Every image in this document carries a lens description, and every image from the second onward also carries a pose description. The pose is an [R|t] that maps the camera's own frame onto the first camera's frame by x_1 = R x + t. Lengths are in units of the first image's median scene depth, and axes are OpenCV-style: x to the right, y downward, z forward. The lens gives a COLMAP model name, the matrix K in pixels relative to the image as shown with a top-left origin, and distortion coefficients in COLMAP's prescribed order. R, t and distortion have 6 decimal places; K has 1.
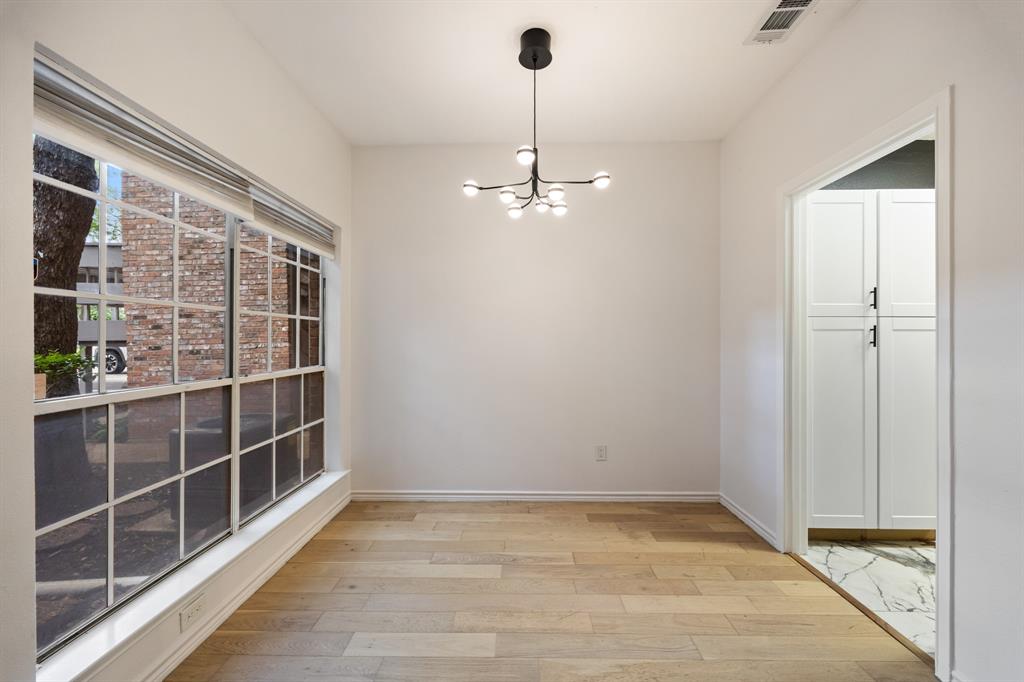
lens RADIAL K [[394.2, 0, 512.0], [0, 394.2, 341.0], [0, 0, 1]] dist [-0.000856, -0.000197]
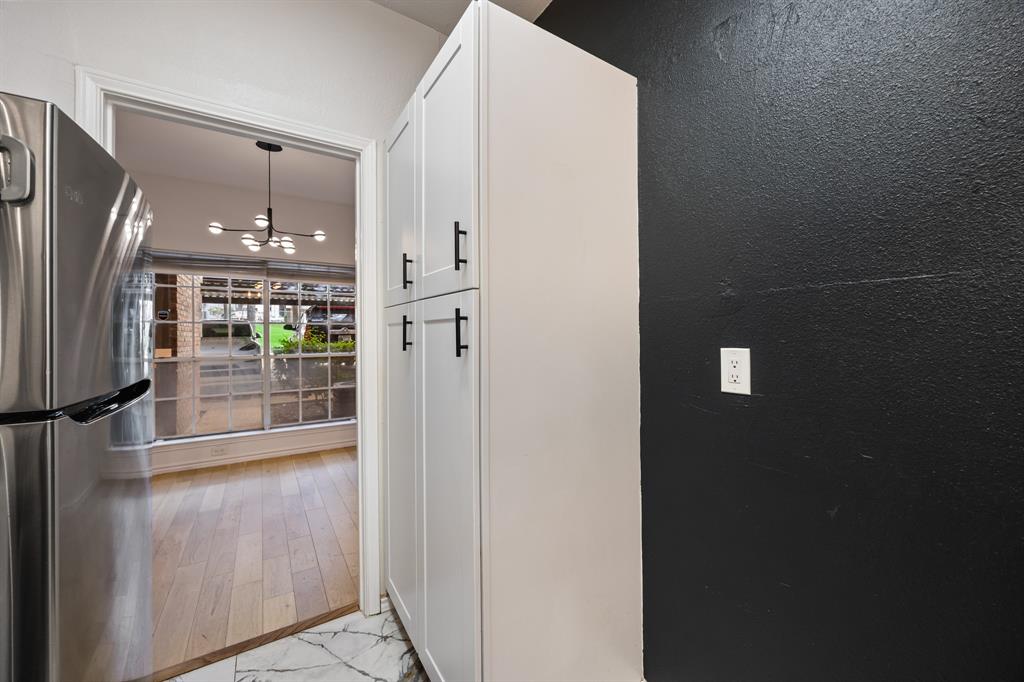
lens RADIAL K [[398.9, 0, 517.7], [0, 398.9, 332.9], [0, 0, 1]] dist [0.000818, -0.000019]
pose [[0.557998, -0.004356, -0.829831, 1.560909], [0.004772, 0.999987, -0.002040, -0.011098], [0.829829, -0.002822, 0.558011, 0.810203]]
